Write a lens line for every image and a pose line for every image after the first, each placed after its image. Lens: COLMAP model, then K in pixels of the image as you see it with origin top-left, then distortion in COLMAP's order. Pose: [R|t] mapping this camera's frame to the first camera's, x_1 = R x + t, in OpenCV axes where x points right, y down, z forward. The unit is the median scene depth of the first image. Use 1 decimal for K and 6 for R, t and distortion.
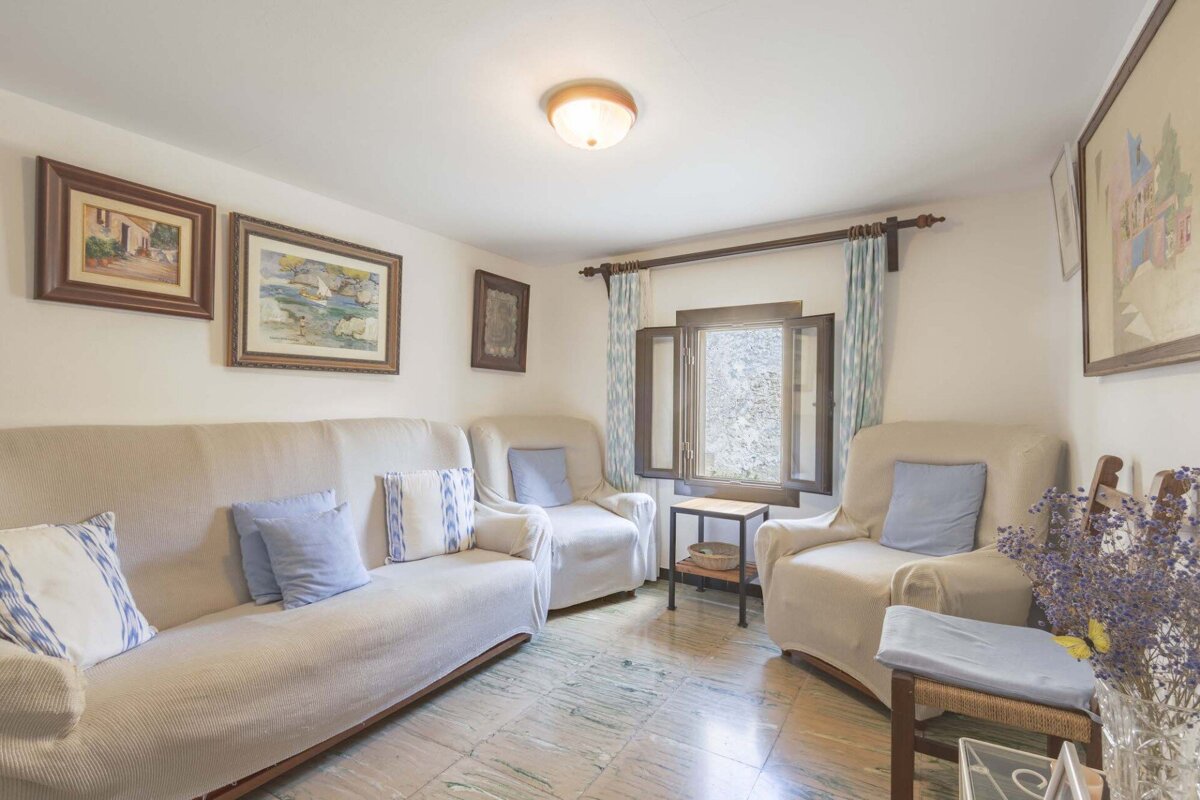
lens RADIAL K [[549.1, 0, 601.8], [0, 549.1, 387.4], [0, 0, 1]] dist [0.001911, -0.000067]
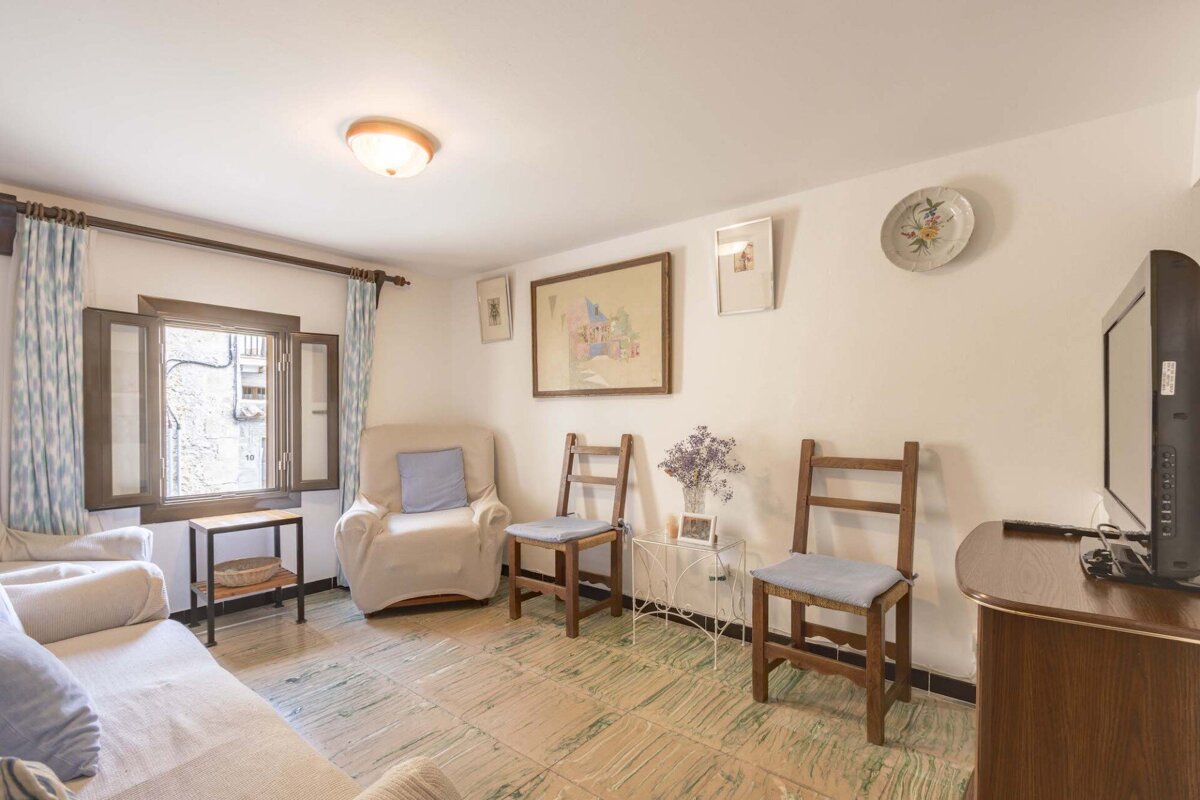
lens RADIAL K [[554.5, 0, 601.8], [0, 554.5, 390.8], [0, 0, 1]] dist [0.001581, 0.000030]
pose [[0.147045, 0.042526, 0.988215, -0.629963], [-0.025806, 0.998900, -0.039145, 0.015924], [-0.988793, -0.019746, 0.147981, 0.245759]]
